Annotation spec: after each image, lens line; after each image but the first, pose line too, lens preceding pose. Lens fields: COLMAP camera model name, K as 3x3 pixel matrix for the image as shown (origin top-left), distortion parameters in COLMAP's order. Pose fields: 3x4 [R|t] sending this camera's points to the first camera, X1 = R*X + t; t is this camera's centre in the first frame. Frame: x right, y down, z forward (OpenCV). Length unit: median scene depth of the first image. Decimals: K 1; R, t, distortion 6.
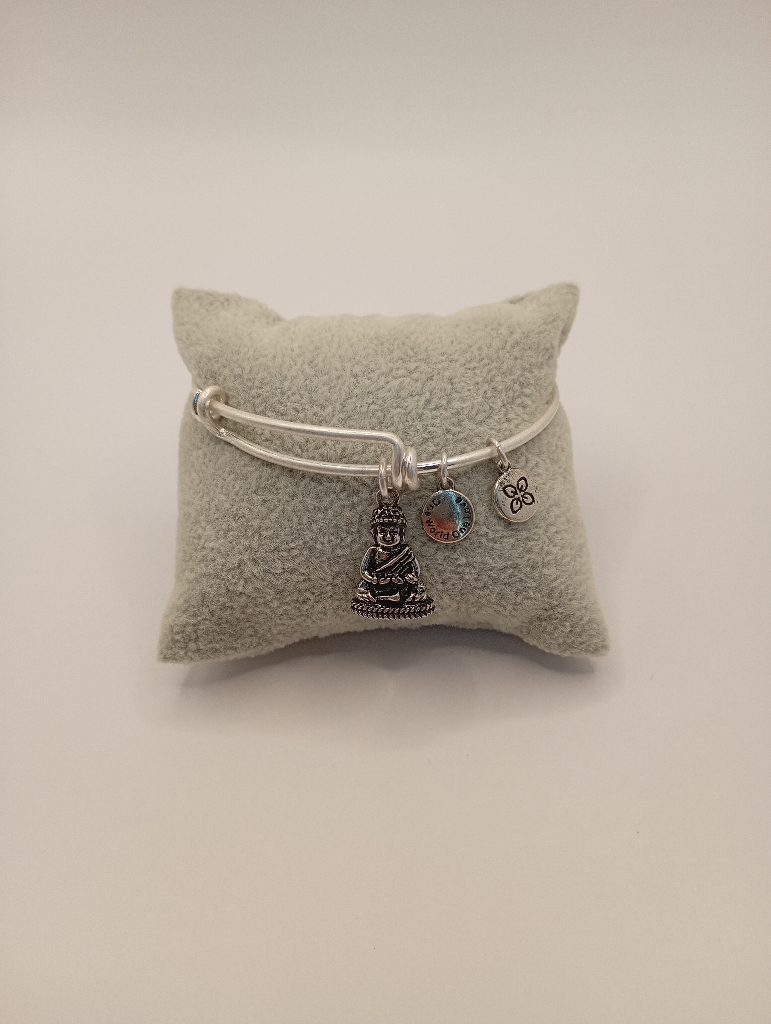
lens RADIAL K [[3087.2, 0, 382.4], [0, 3087.2, 508.7], [0, 0, 1]] dist [0.082236, 0.000000]
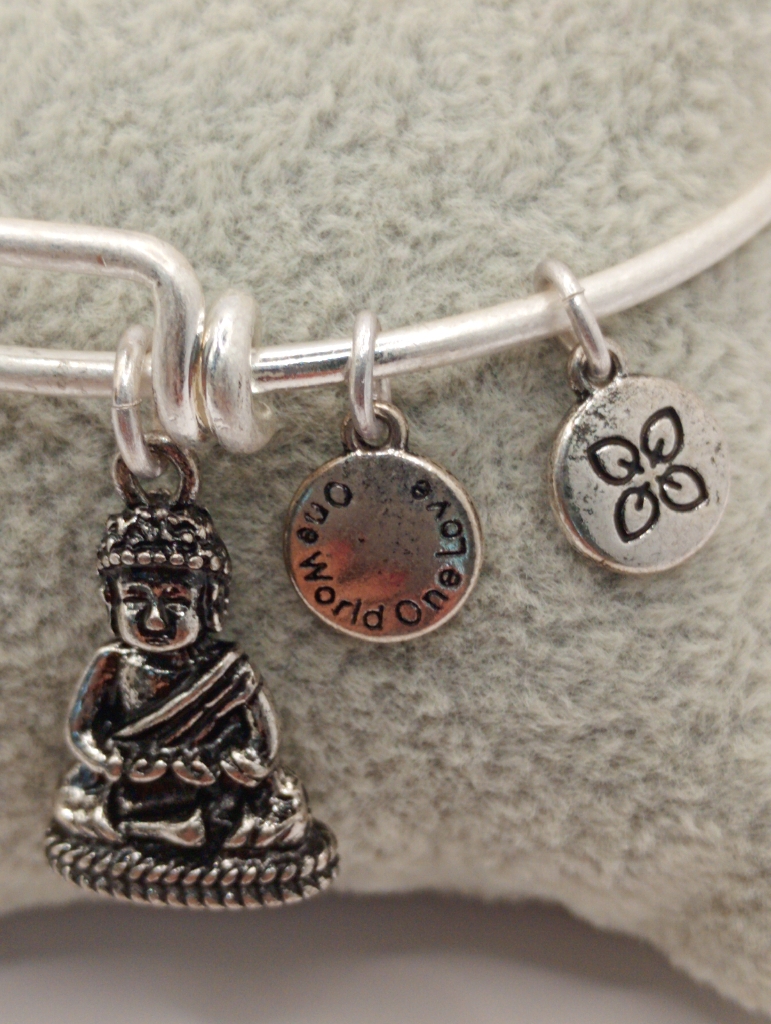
lens RADIAL K [[3087.2, 0, 392.1], [0, 3087.2, 522.3], [0, 0, 1]] dist [0.082236, 0.000000]
pose [[0.991120, 0.034511, -0.128417, 0.056790], [-0.023100, 0.995736, 0.089307, -0.023888], [0.130951, -0.085548, 0.987691, 0.728568]]
